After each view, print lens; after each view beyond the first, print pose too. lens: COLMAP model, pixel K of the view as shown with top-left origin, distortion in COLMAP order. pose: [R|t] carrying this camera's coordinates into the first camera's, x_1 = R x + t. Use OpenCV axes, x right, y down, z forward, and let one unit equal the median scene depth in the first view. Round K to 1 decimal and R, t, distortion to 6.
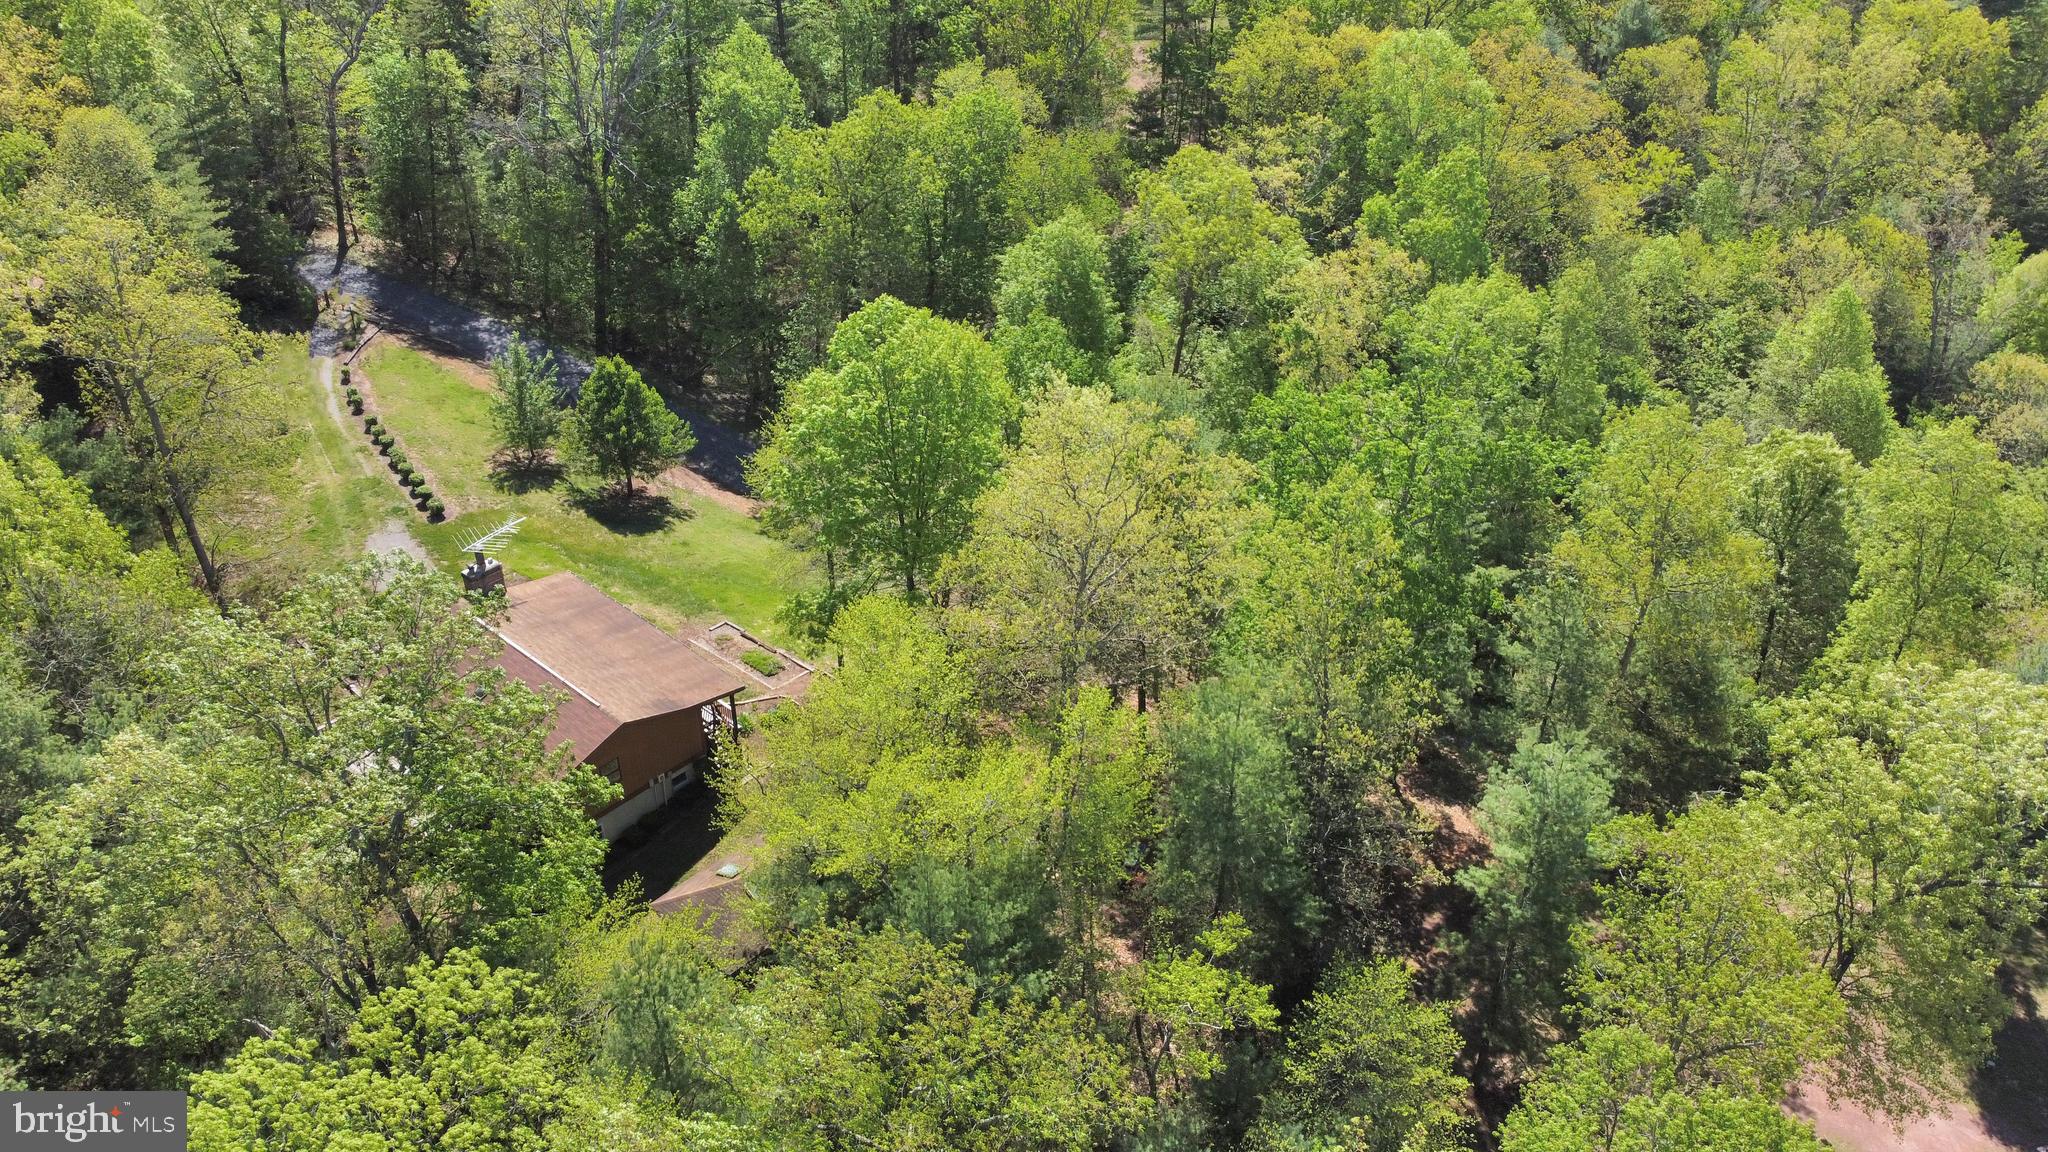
lens RADIAL K [[1571.5, 0, 1020.9], [0, 1571.5, 580.9], [0, 0, 1]] dist [0.007374, -0.016074]
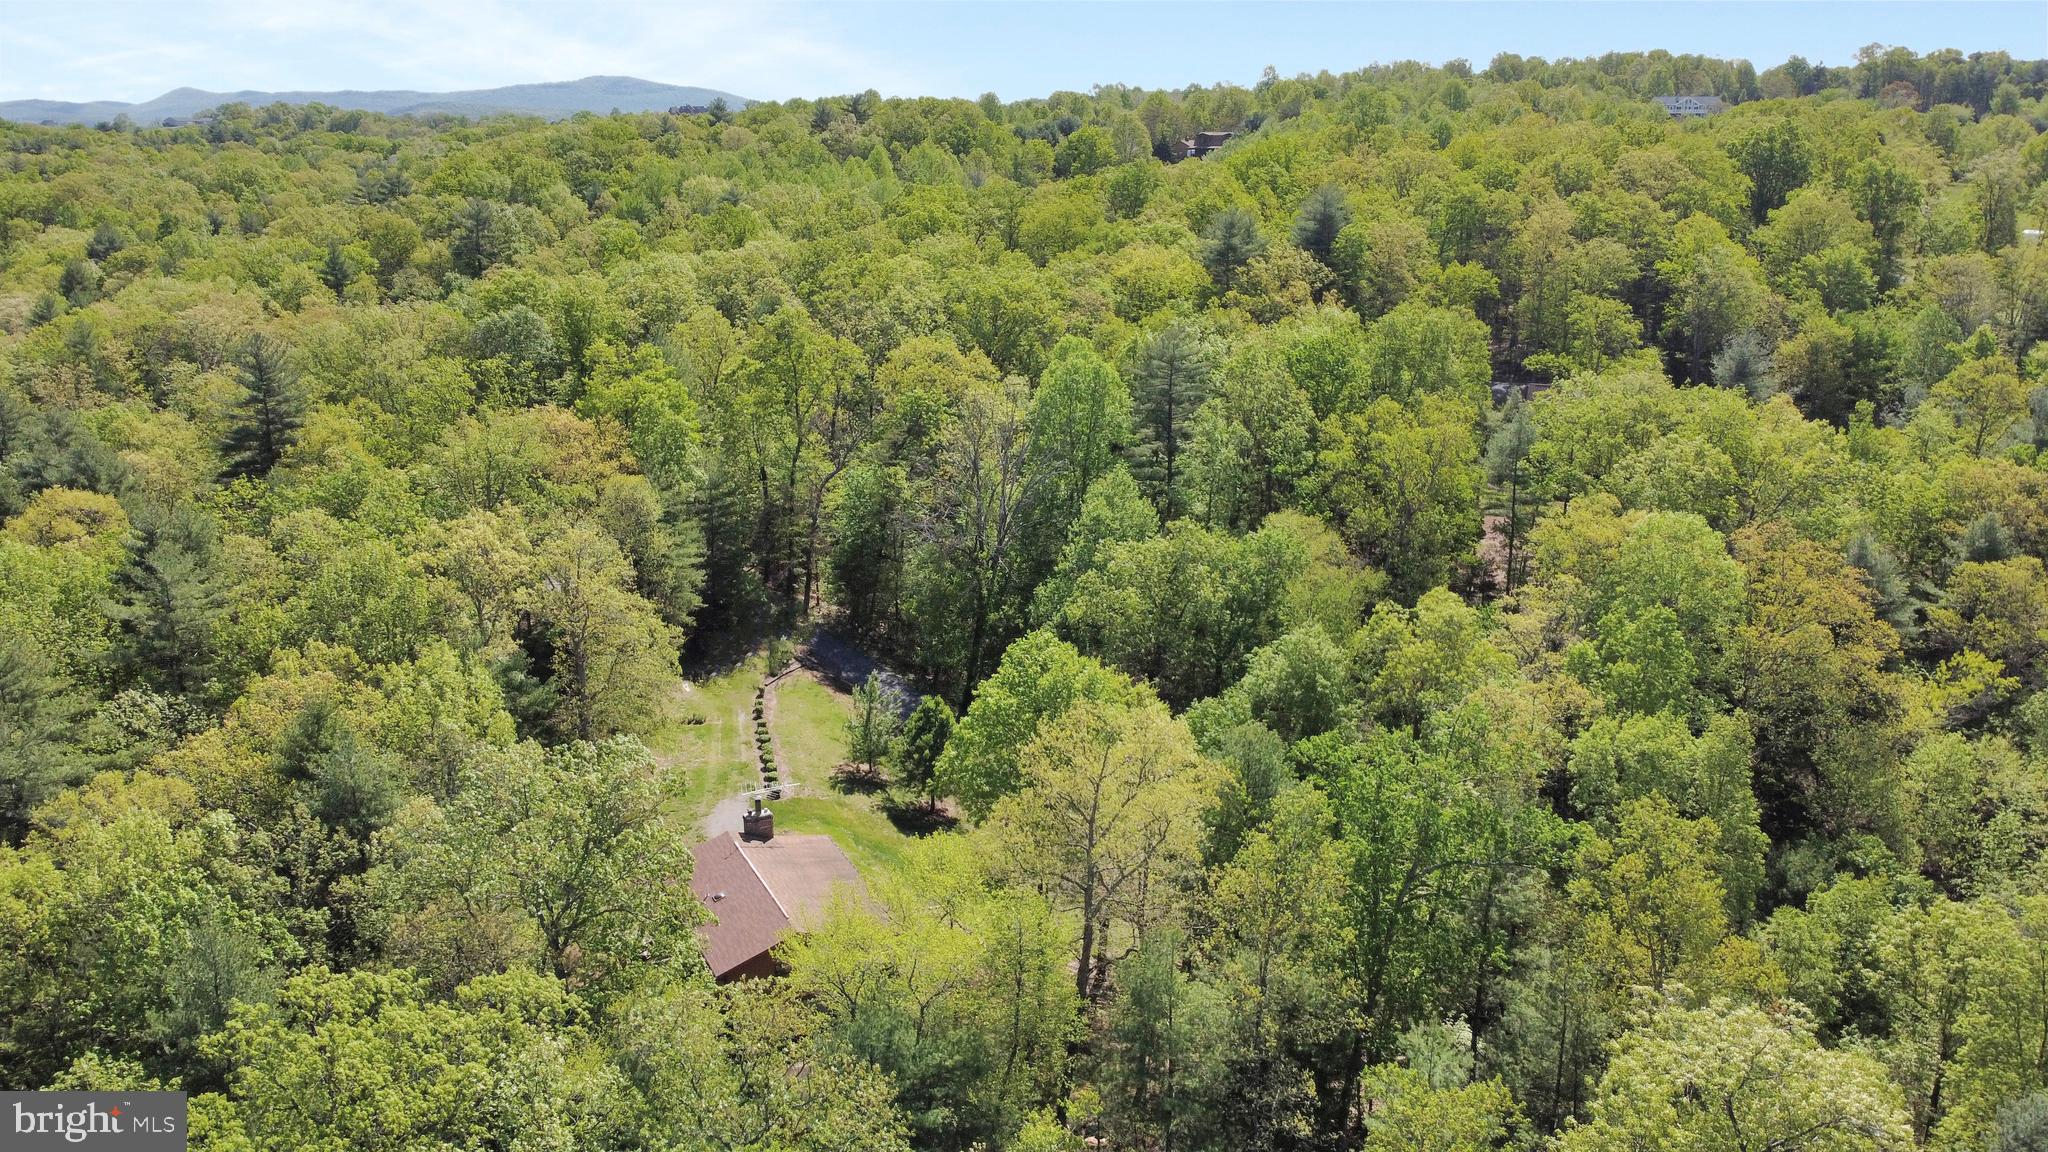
lens RADIAL K [[1571.5, 0, 1013.4], [0, 1571.5, 597.1], [0, 0, 1]] dist [0.007374, -0.016074]
pose [[0.926047, 0.108945, -0.361341, 0.216764], [-0.208047, 0.946180, -0.247911, 0.071321], [0.314885, 0.304753, 0.898873, -0.112636]]
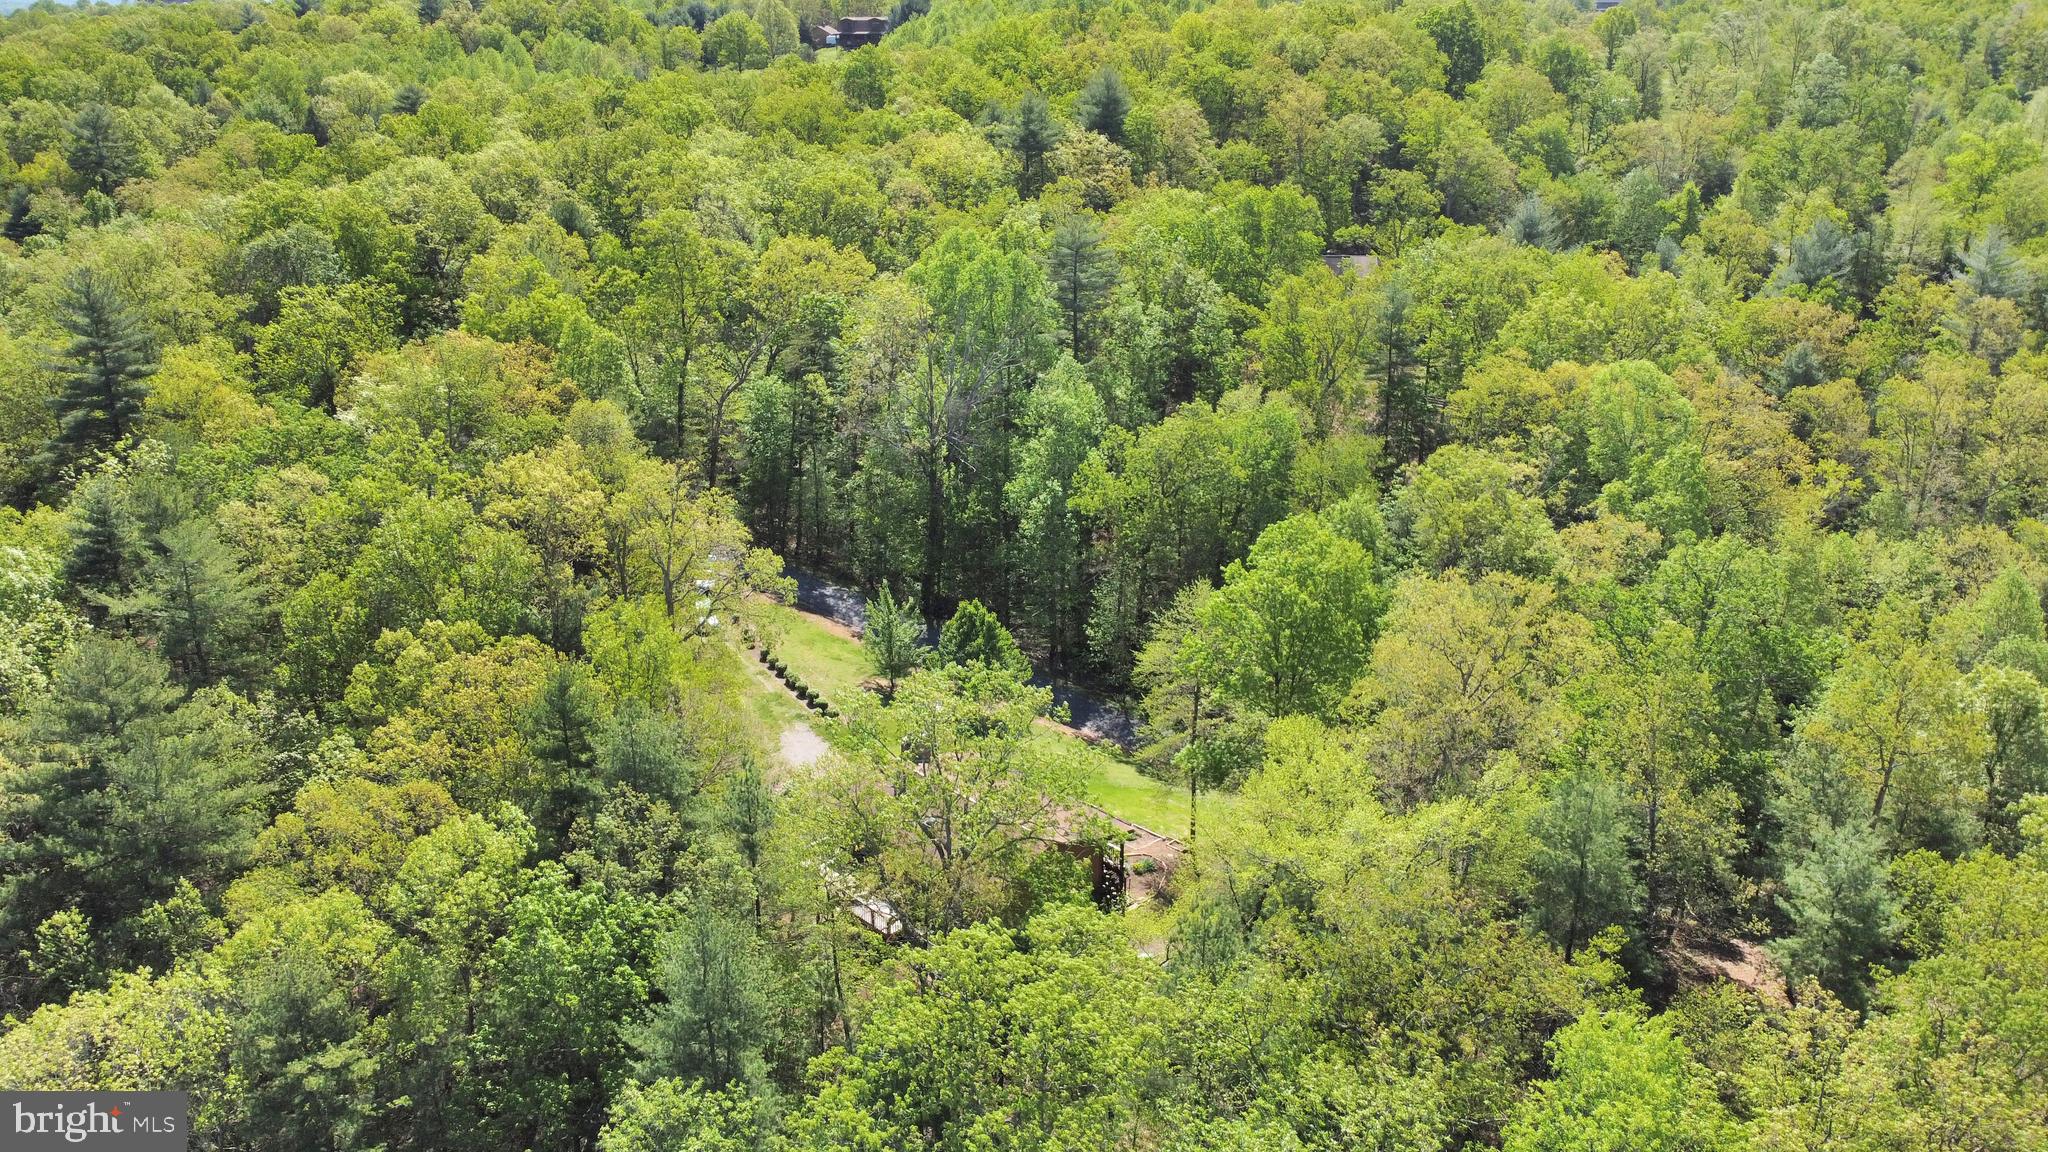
lens RADIAL K [[1571.5, 0, 1015.1], [0, 1571.5, 586.8], [0, 0, 1]] dist [0.007374, -0.016074]
pose [[0.996933, 0.021396, -0.075275, -0.122777], [-0.038022, 0.973165, -0.226943, 0.112335], [0.068400, 0.229109, 0.970995, -0.173929]]
